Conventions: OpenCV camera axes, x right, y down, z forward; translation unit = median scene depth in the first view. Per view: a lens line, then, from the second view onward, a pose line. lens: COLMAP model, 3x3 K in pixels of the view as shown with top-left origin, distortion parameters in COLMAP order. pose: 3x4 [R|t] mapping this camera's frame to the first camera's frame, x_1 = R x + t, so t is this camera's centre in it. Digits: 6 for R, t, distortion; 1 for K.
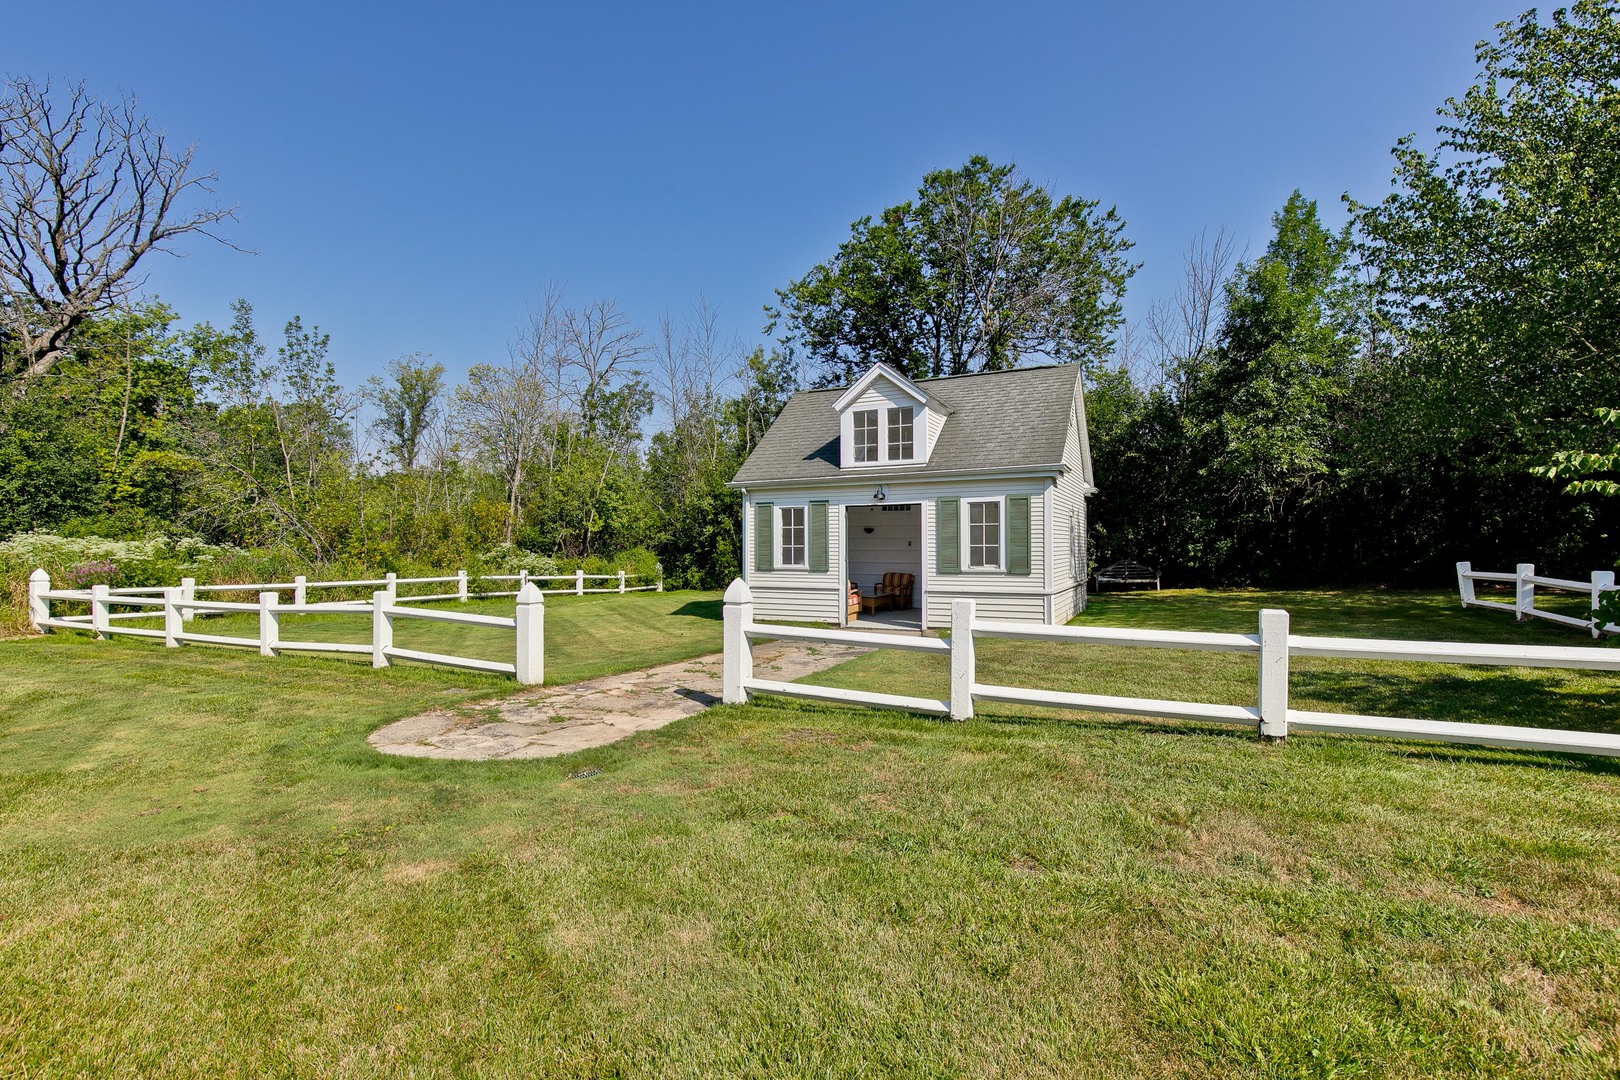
lens RADIAL K [[734.9, 0, 809.1], [0, 734.9, 550.5], [0, 0, 1]] dist [0.000901, 0.000381]
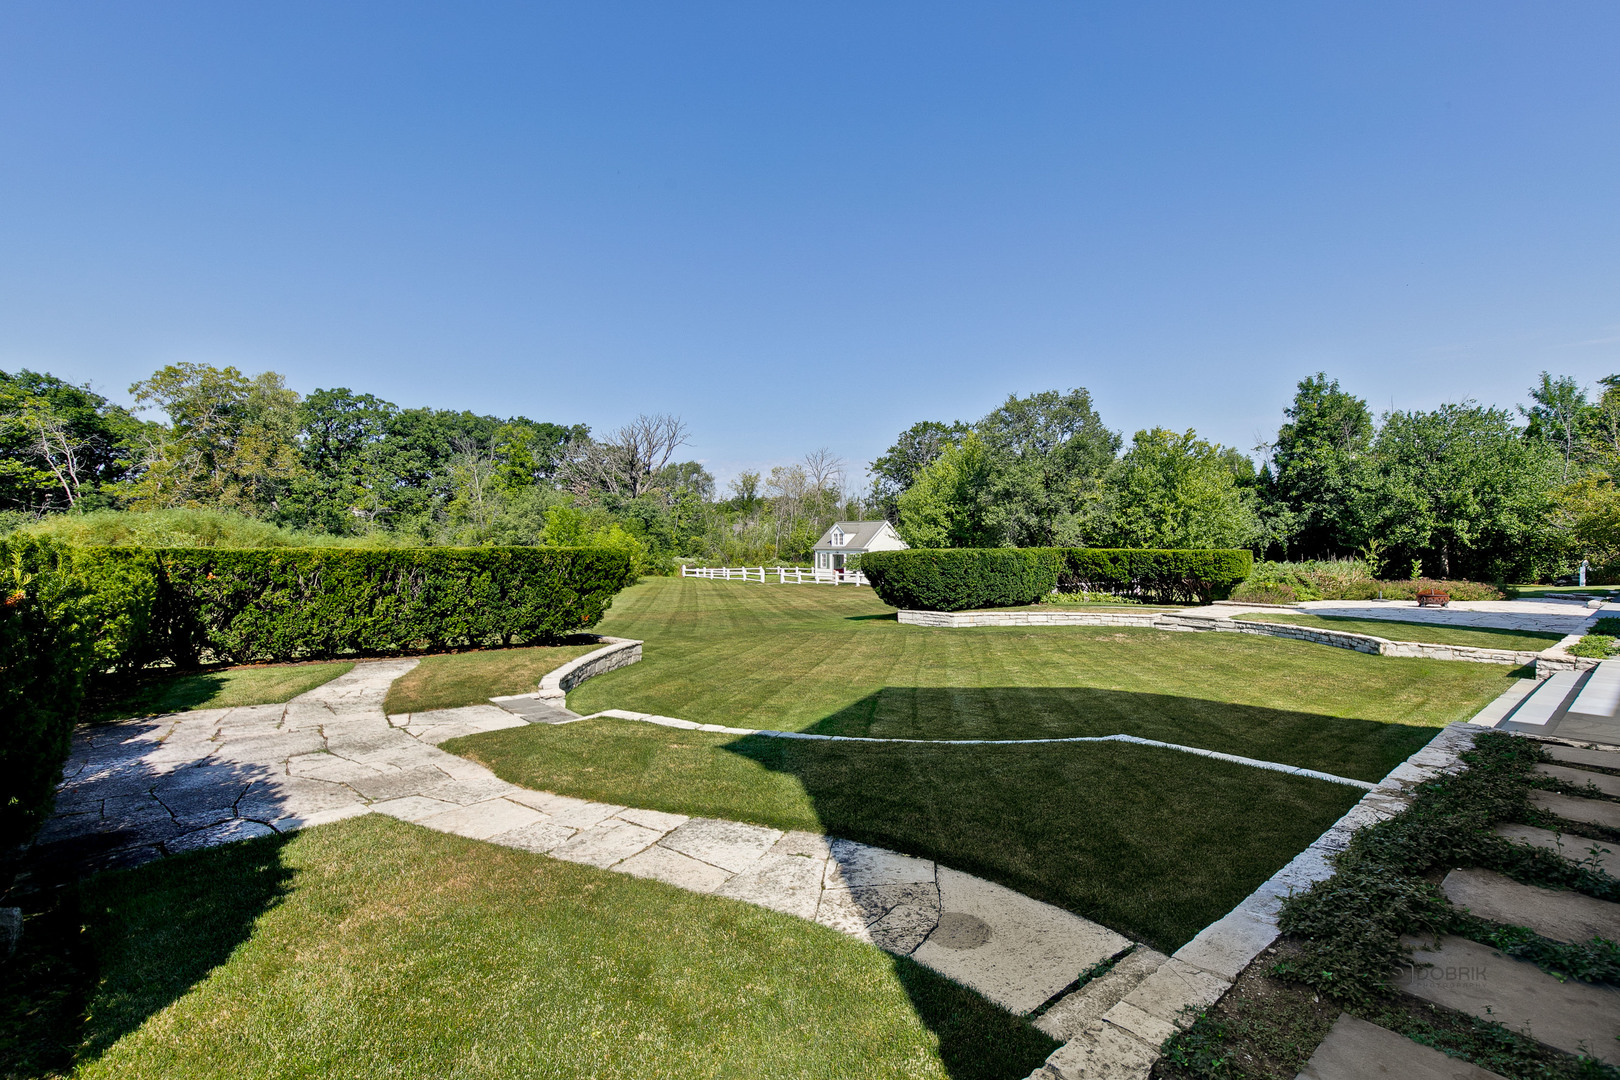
lens RADIAL K [[734.9, 0, 810.8], [0, 734.9, 544.7], [0, 0, 1]] dist [0.000901, 0.000381]
pose [[0.918890, 0.006562, -0.394459, 1.045418], [-0.007729, 0.999969, -0.001369, -0.068005], [0.394438, 0.004306, 0.918912, -1.968404]]
